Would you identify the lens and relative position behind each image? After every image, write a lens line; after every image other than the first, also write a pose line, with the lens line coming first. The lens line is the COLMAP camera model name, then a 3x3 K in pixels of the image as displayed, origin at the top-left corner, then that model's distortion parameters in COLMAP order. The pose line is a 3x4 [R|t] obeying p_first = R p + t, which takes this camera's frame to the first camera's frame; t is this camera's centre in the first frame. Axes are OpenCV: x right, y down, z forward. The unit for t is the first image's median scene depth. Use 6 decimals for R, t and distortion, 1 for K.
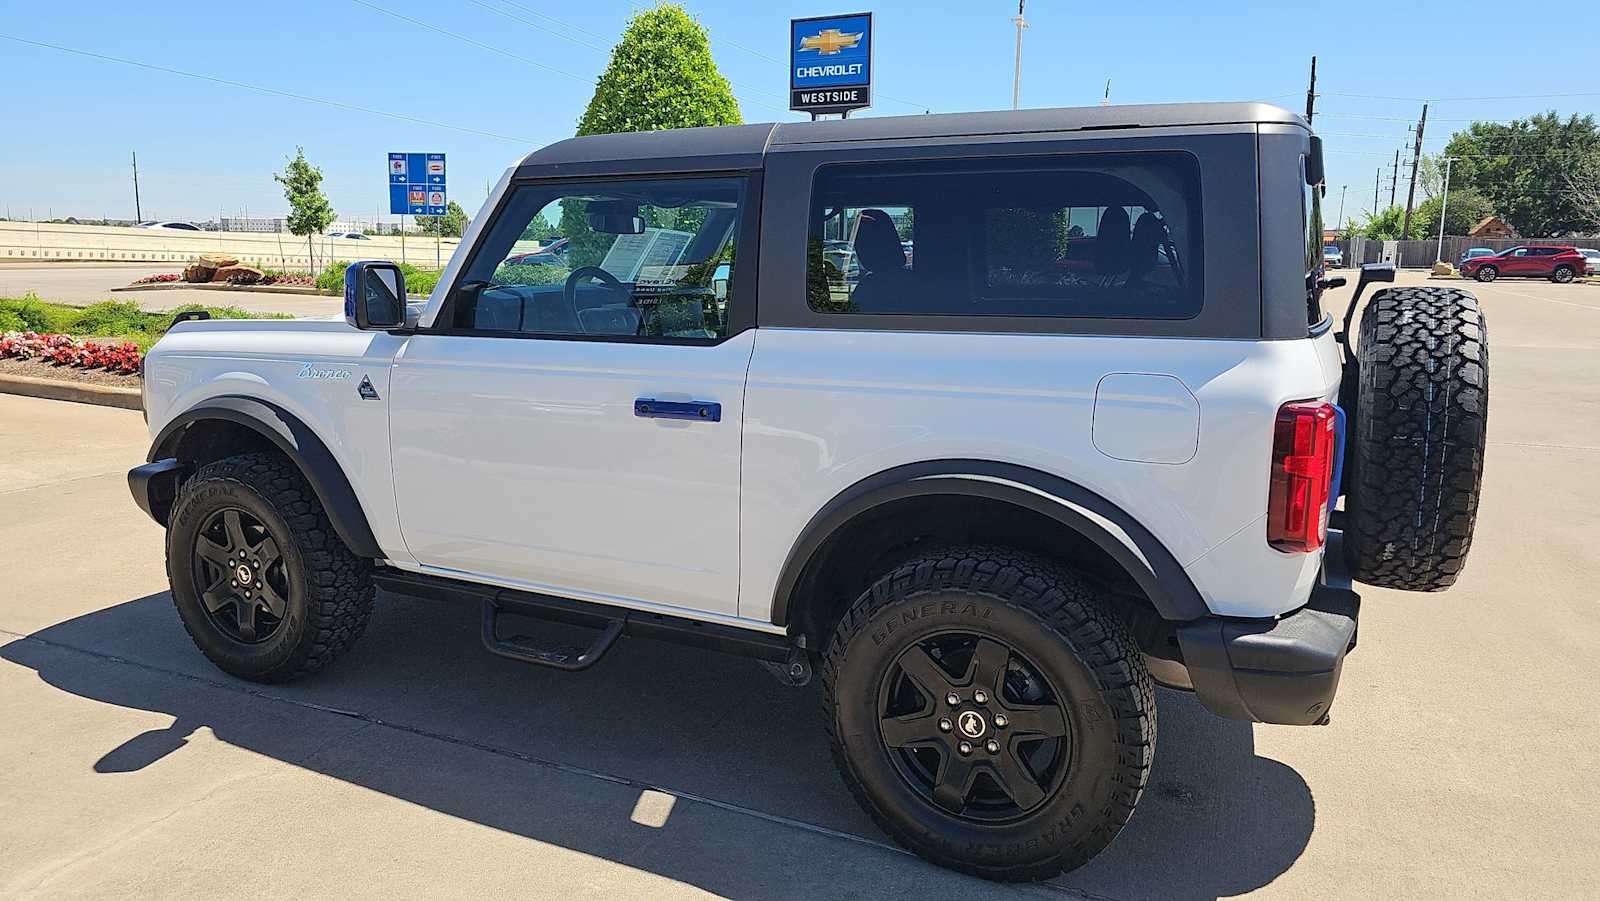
lens RADIAL K [[1079.7, 0, 839.2], [0, 1079.7, 415.2], [0, 0, 1]] dist [0.052291, -0.041869]
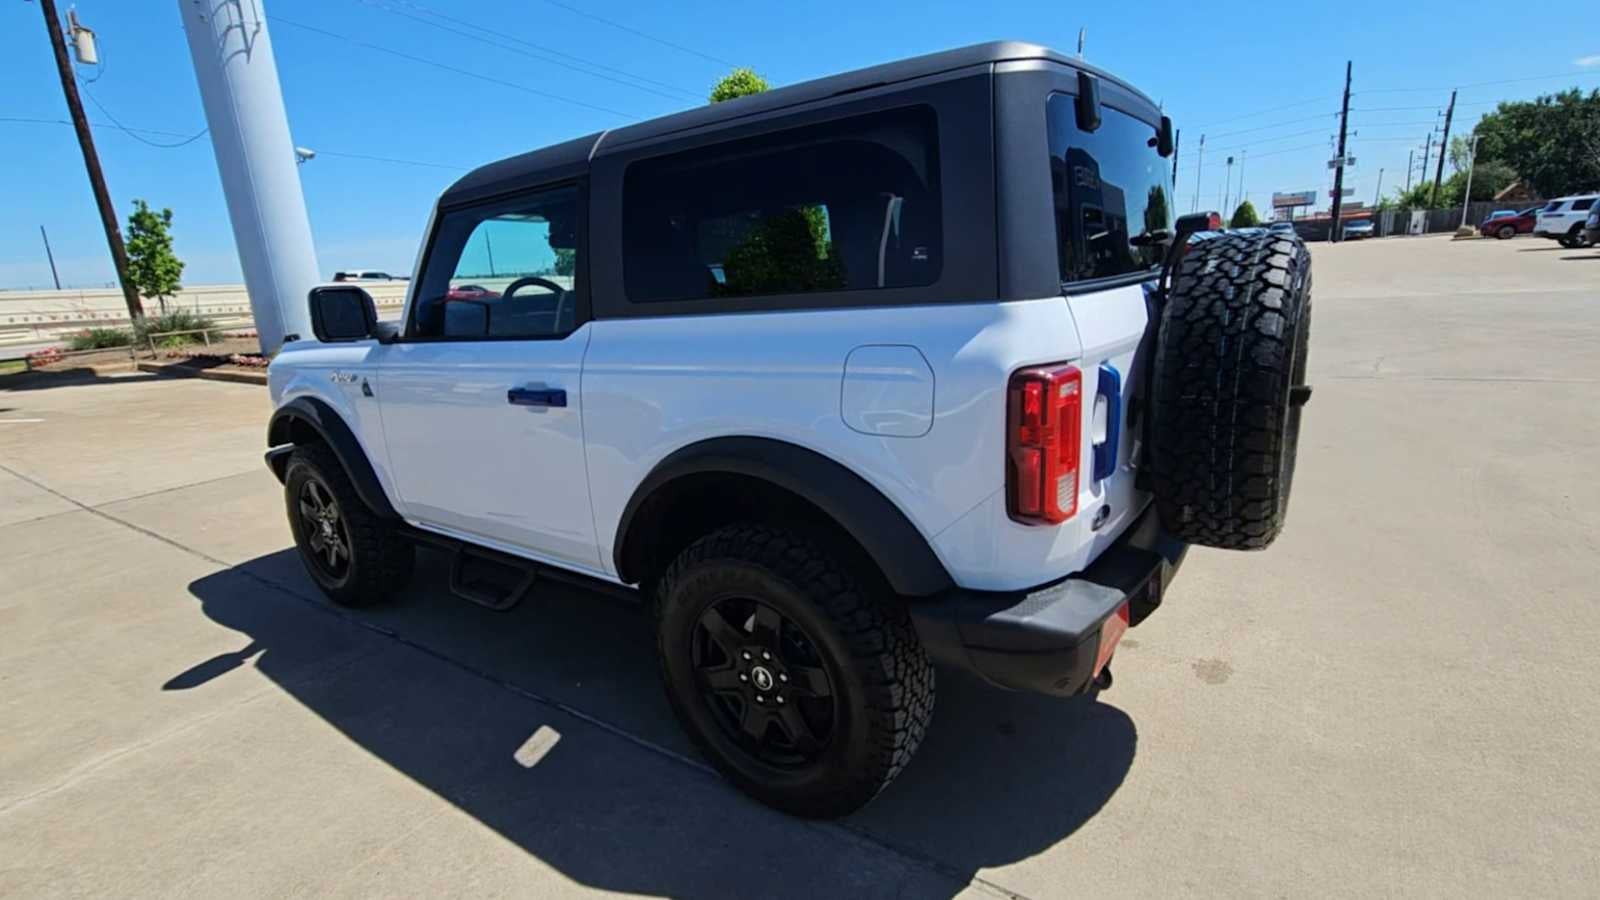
lens RADIAL K [[763.5, 0, 802.5], [0, 763.5, 459.7], [0, 0, 1]] dist [-0.000044, -0.002052]
pose [[0.977621, -0.025839, -0.208781, 0.309461], [0.047167, 0.994084, 0.097833, -0.005587], [0.205018, -0.105492, 0.973057, 0.271958]]
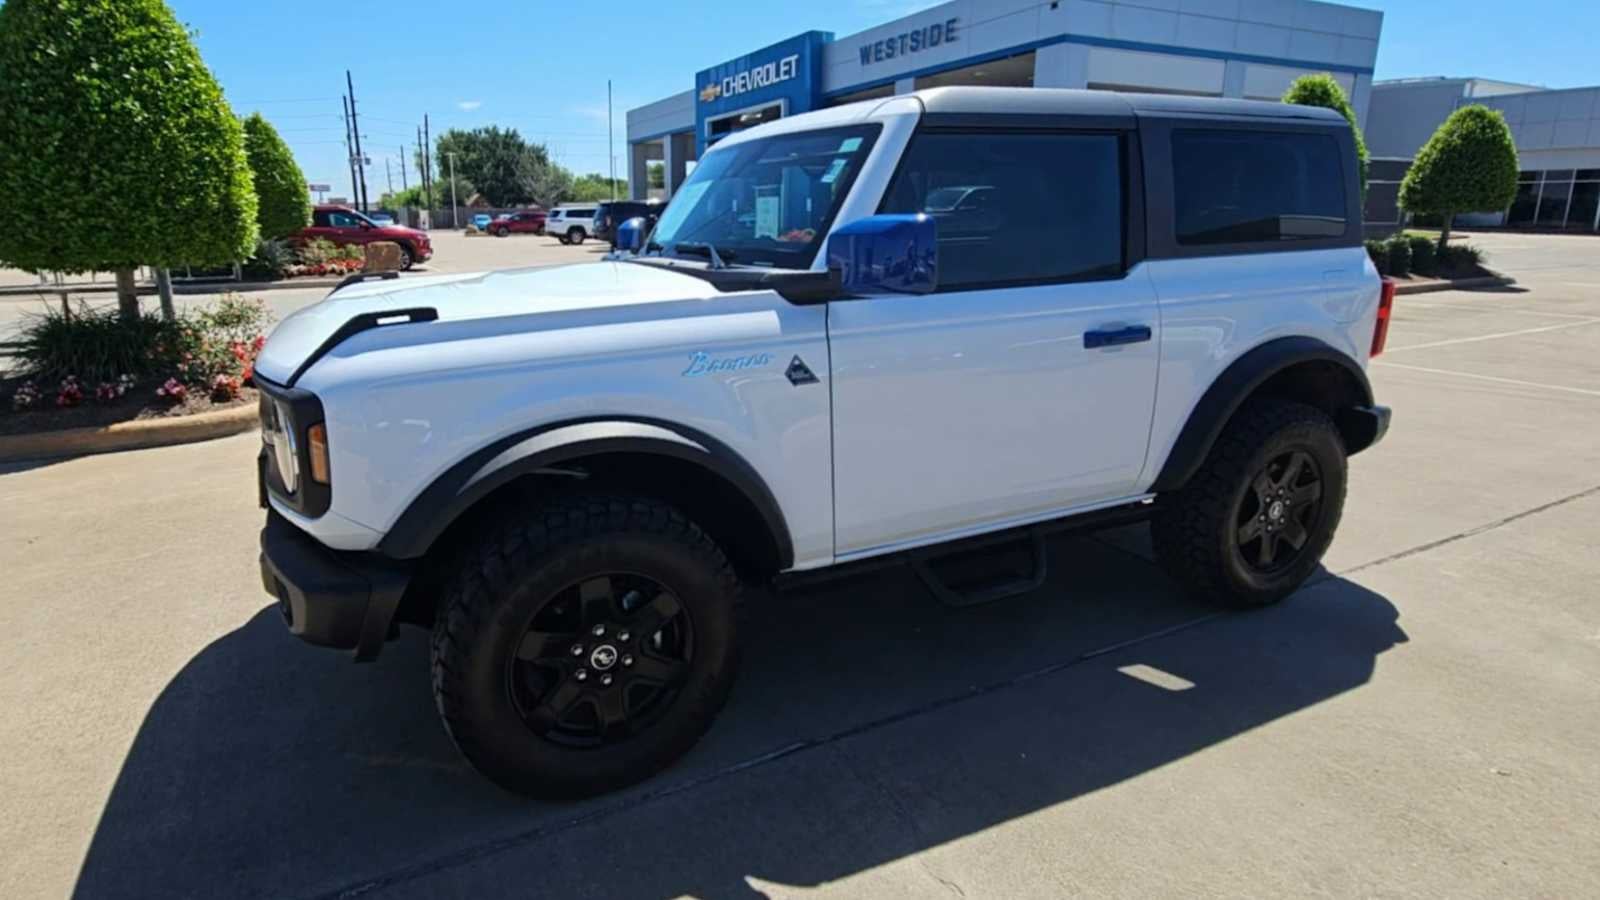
lens RADIAL K [[786.9, 0, 722.2], [0, 786.9, 399.2], [0, 0, 1]] dist [0.005852, -0.000348]
pose [[0.671087, -0.185112, 0.717896, -1.107383], [0.130208, 0.982704, 0.131676, -0.110611], [-0.729854, 0.005110, 0.683583, 0.765447]]
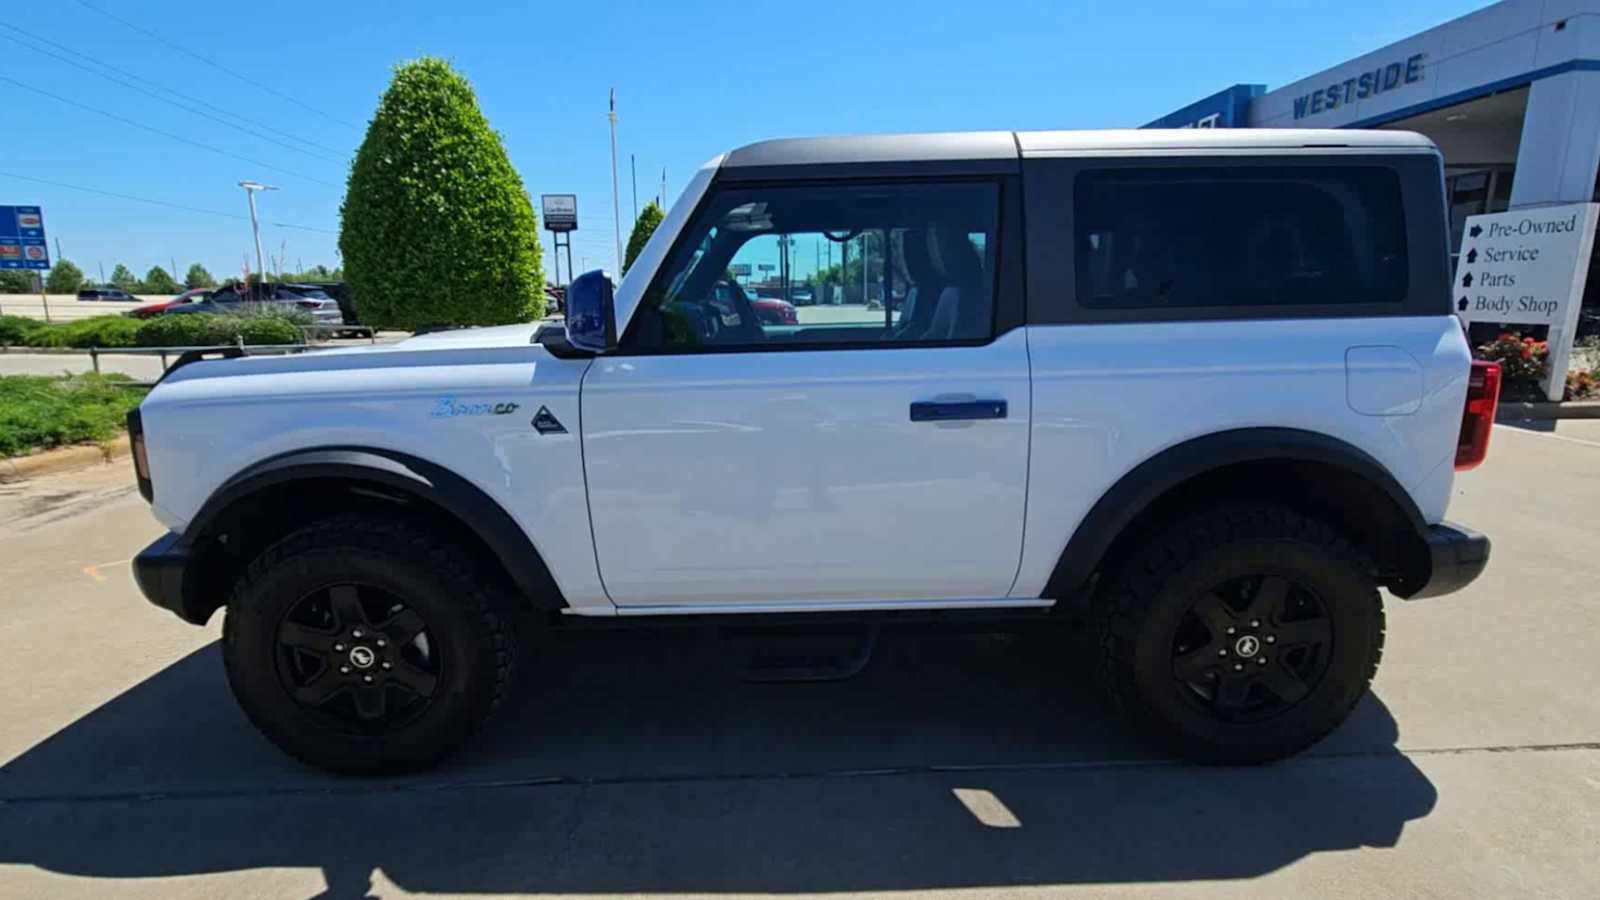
lens RADIAL K [[777.5, 0, 826.5], [0, 777.5, 471.1], [0, 0, 1]] dist [0.006112, -0.000874]
pose [[0.896487, -0.116443, 0.427494, -0.612278], [0.086302, 0.992259, 0.089295, -0.025918], [-0.434583, -0.043158, 0.899597, 0.407674]]
